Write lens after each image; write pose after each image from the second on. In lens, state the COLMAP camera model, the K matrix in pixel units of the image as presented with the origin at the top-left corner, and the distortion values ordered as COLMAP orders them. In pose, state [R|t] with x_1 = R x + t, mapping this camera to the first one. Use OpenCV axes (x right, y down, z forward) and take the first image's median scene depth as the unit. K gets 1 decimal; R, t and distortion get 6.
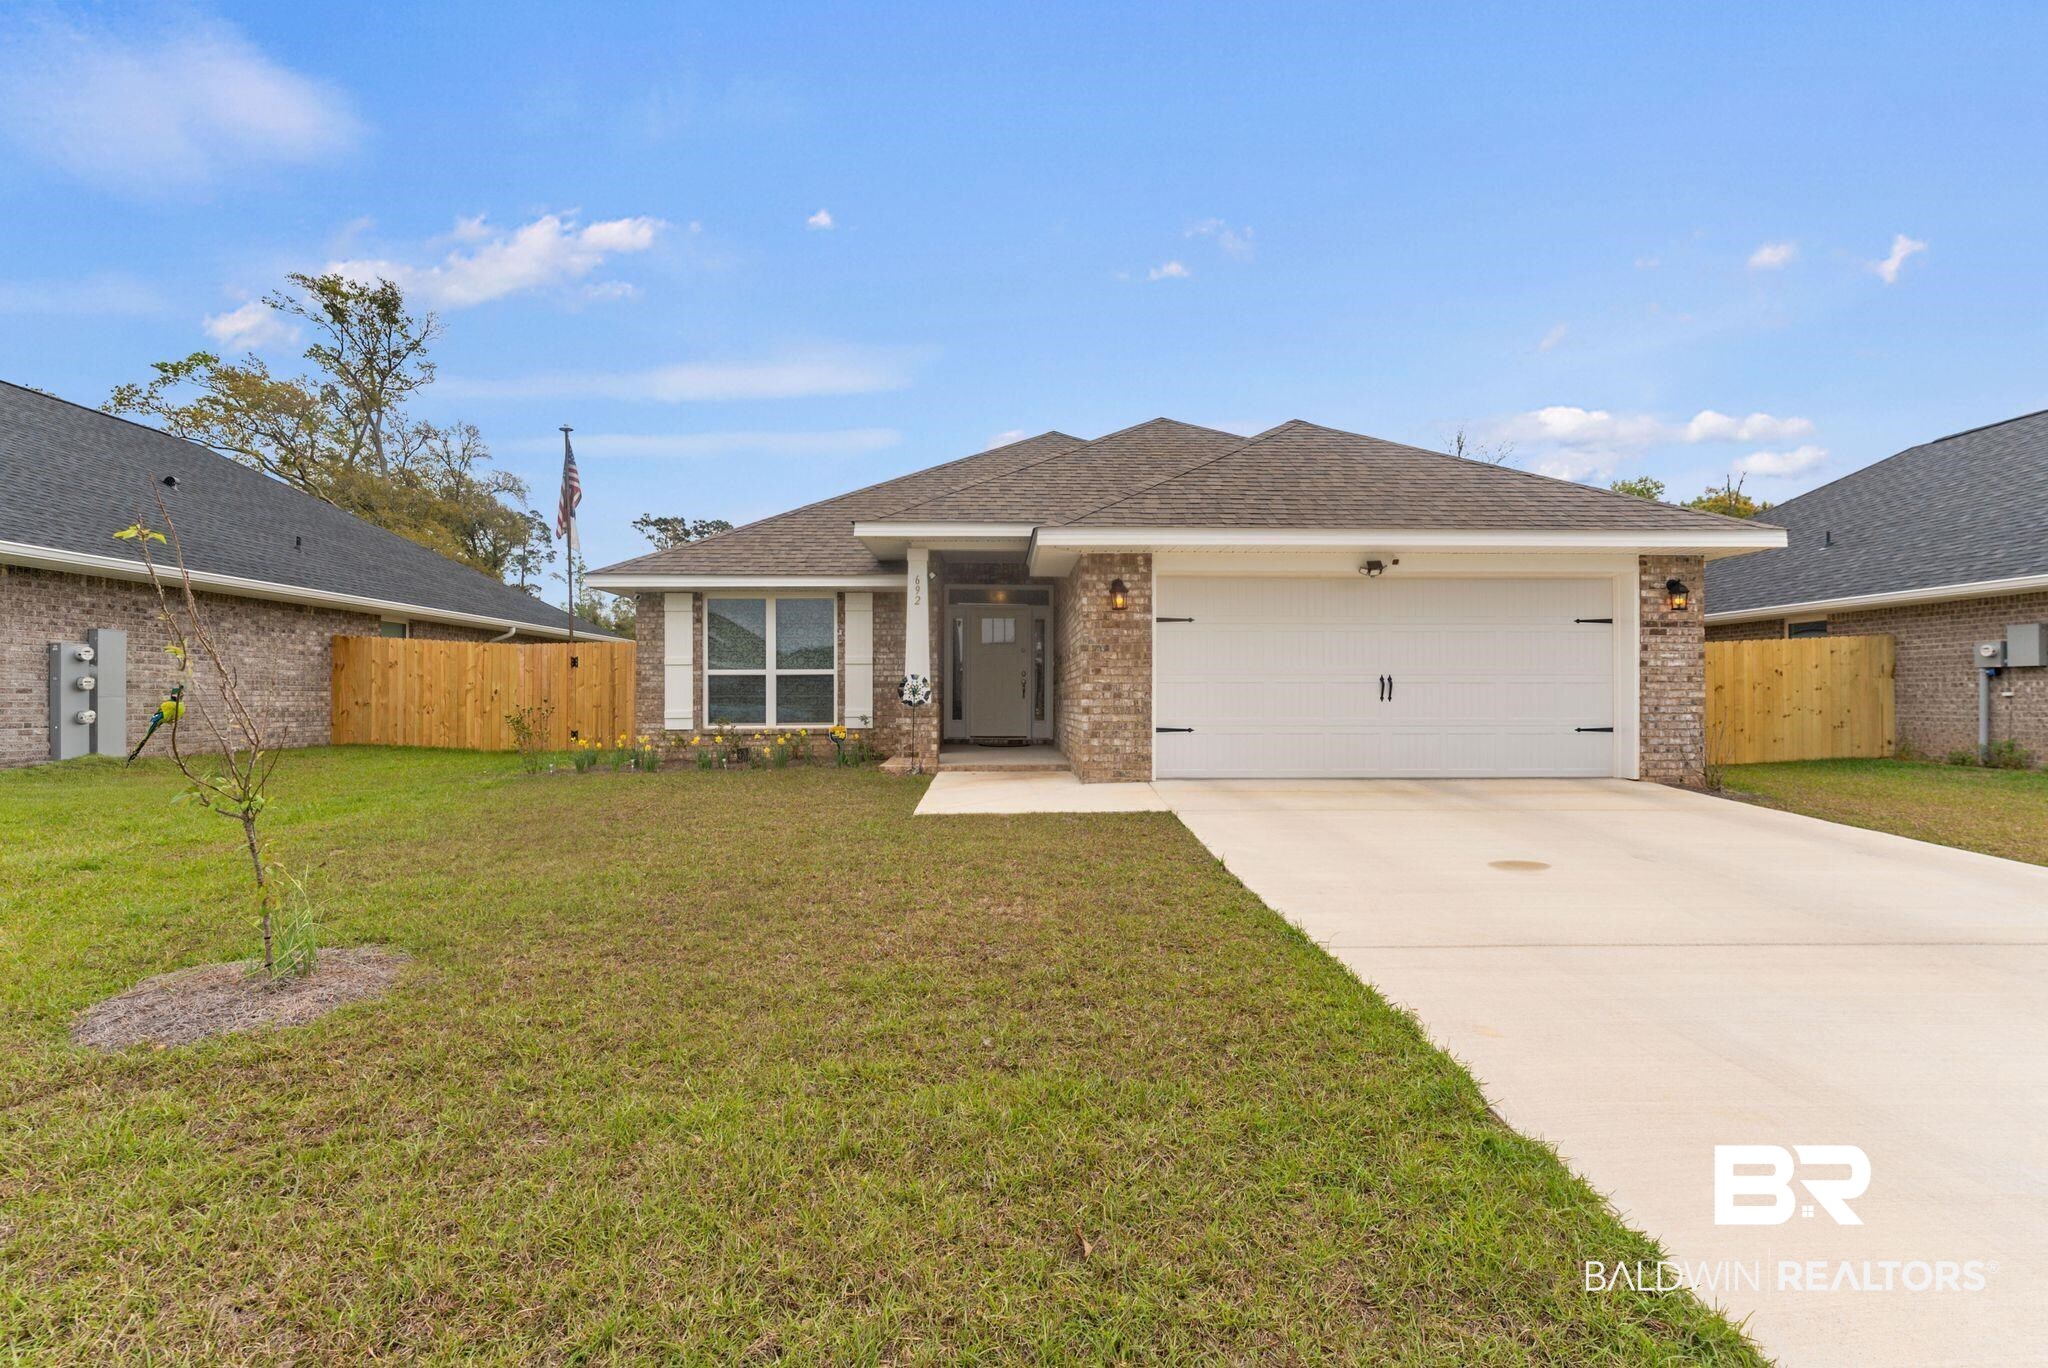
lens RADIAL K [[897.9, 0, 1024.3], [0, 897.9, 686.3], [0, 0, 1]] dist [-0.000976, -0.000454]
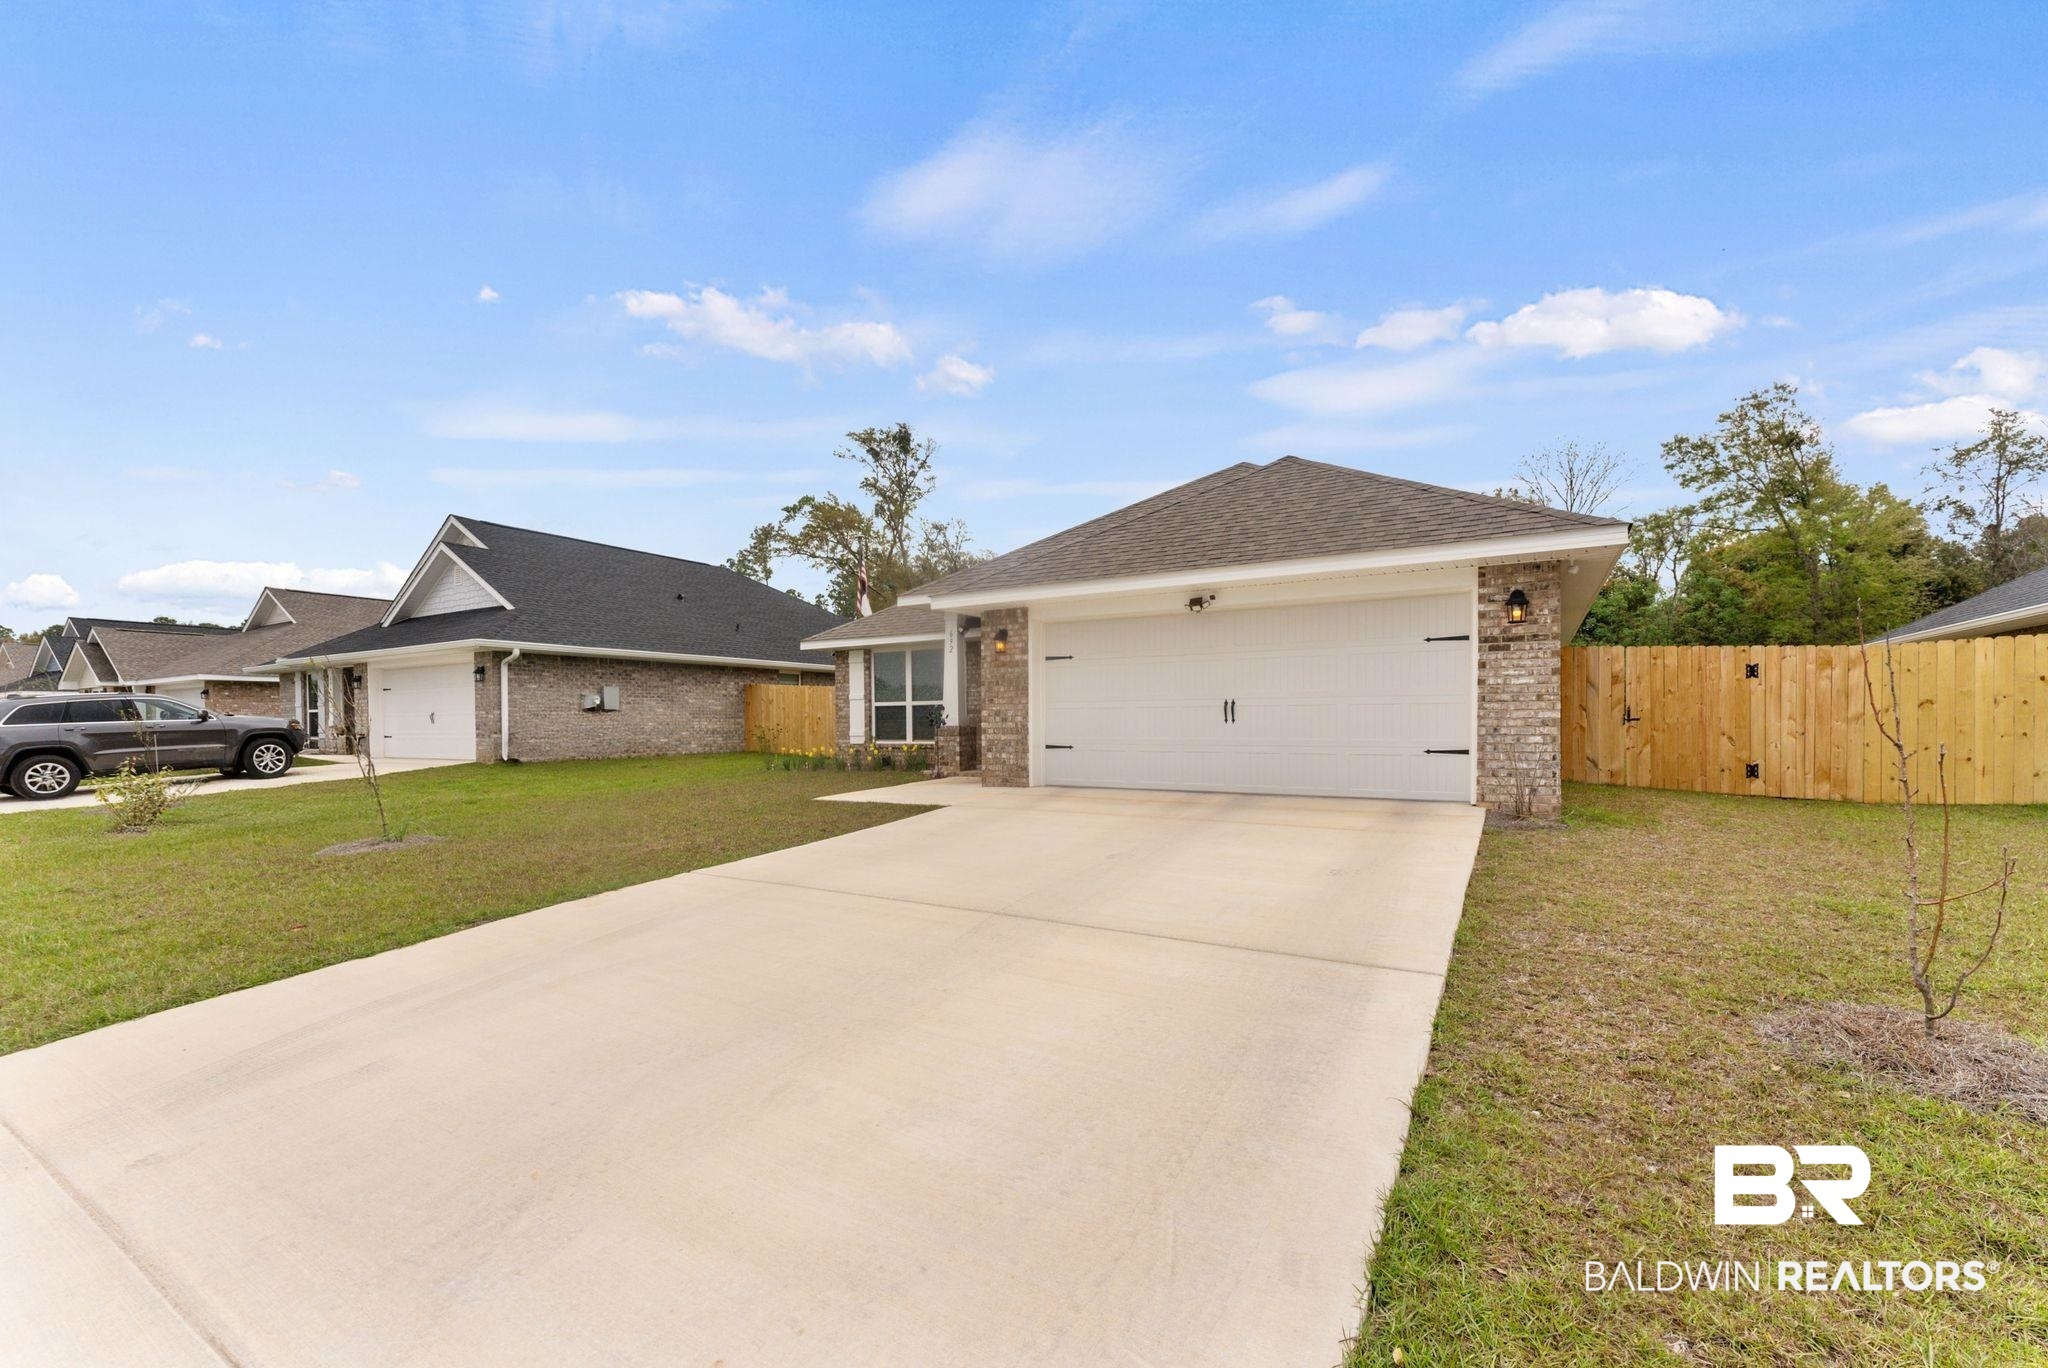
lens RADIAL K [[829.7, 0, 1017.2], [0, 829.7, 725.3], [0, 0, 1]] dist [-0.000478, 0.001569]
pose [[0.841654, -0.002102, -0.540013, 0.638831], [0.012175, 0.999812, 0.015083, 0.000768], [0.539880, -0.019269, 0.841522, 0.002568]]
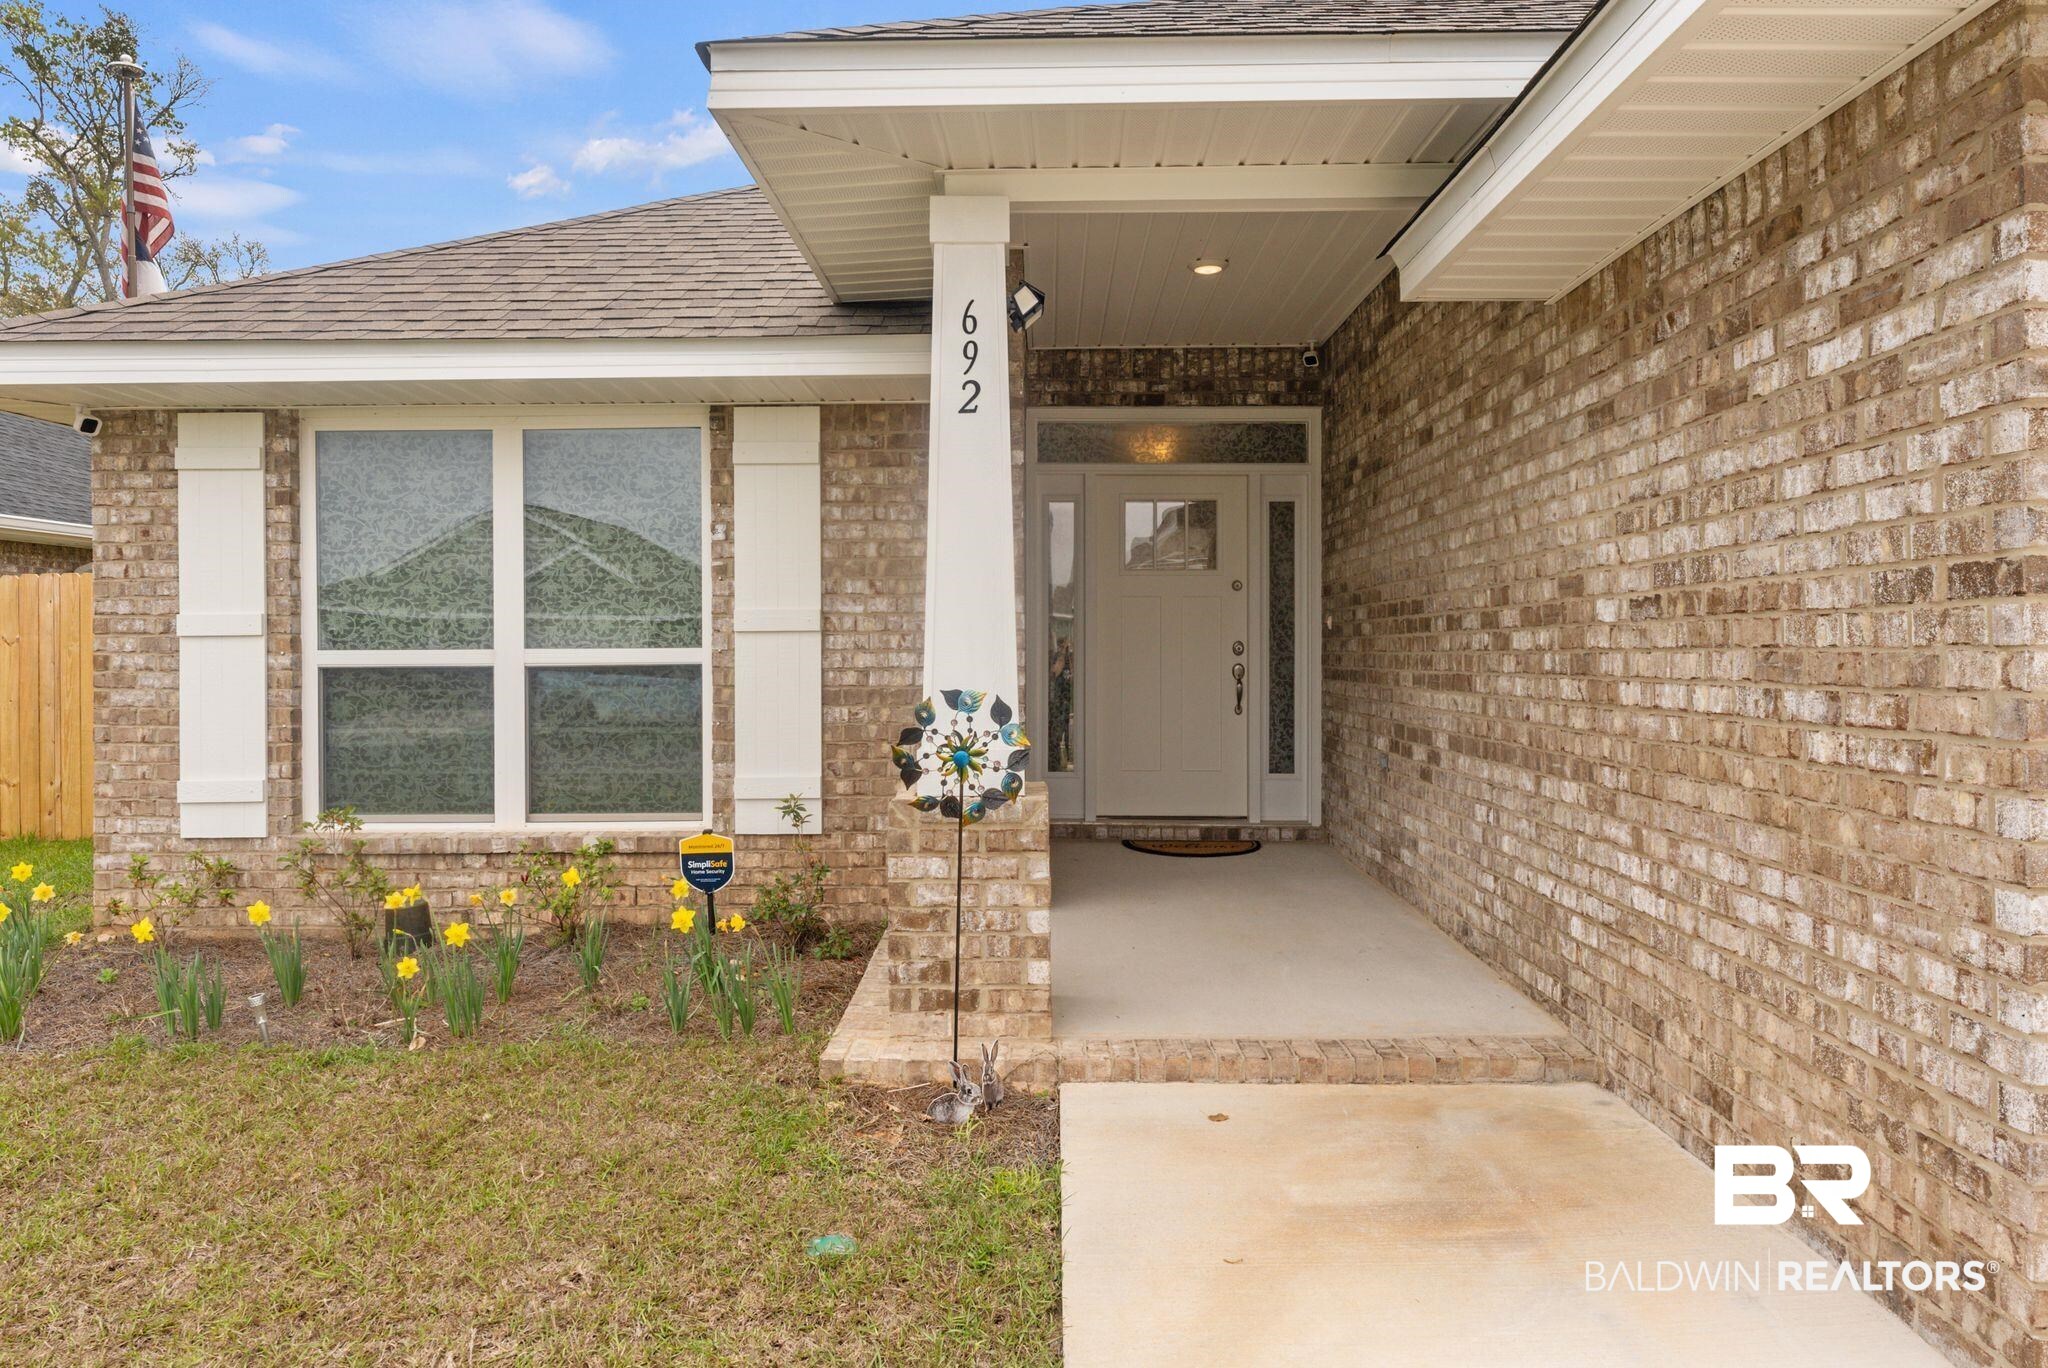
lens RADIAL K [[1257.3, 0, 1021.2], [0, 1257.3, 642.2], [0, 0, 1]] dist [-0.001496, -0.001064]
pose [[0.998658, -0.002857, -0.051707, -0.085993], [0.003213, 0.999972, 0.006787, -0.027132], [0.051686, -0.006944, 0.998639, 0.639606]]
